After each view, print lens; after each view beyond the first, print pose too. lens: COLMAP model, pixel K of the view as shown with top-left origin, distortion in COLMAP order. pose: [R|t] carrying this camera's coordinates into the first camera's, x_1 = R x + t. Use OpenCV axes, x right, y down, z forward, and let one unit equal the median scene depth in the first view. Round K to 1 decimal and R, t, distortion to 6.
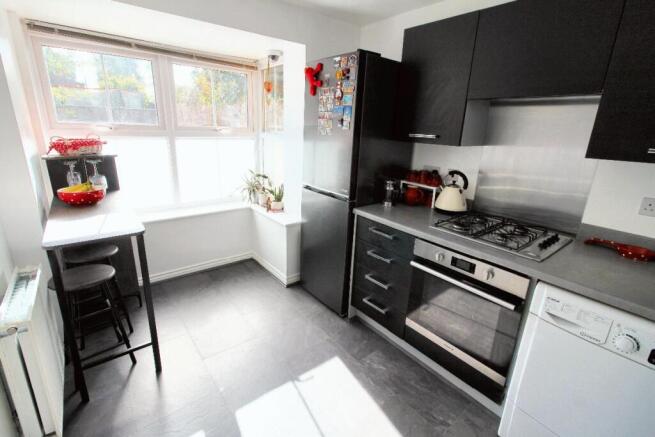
lens RADIAL K [[306.9, 0, 326.7], [0, 306.9, 215.4], [0, 0, 1]] dist [0.002379, 0.002749]
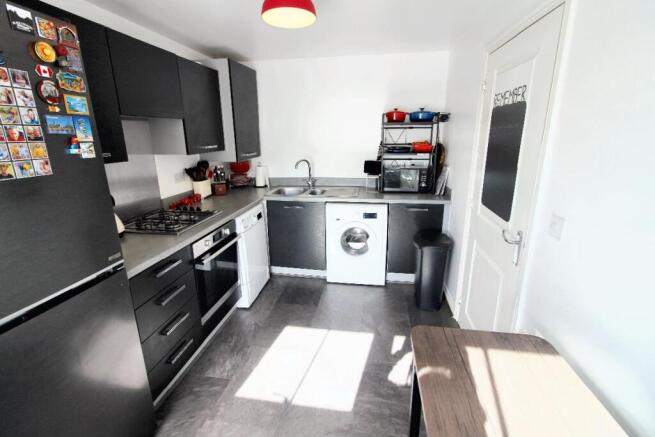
lens RADIAL K [[306.9, 0, 326.8], [0, 306.9, 218.2], [0, 0, 1]] dist [0.002379, 0.002749]
pose [[-0.669045, -0.227929, 0.707408, -0.702915], [0.199315, 0.861924, 0.466220, -0.379818], [-0.715997, 0.452919, -0.531236, 1.095866]]
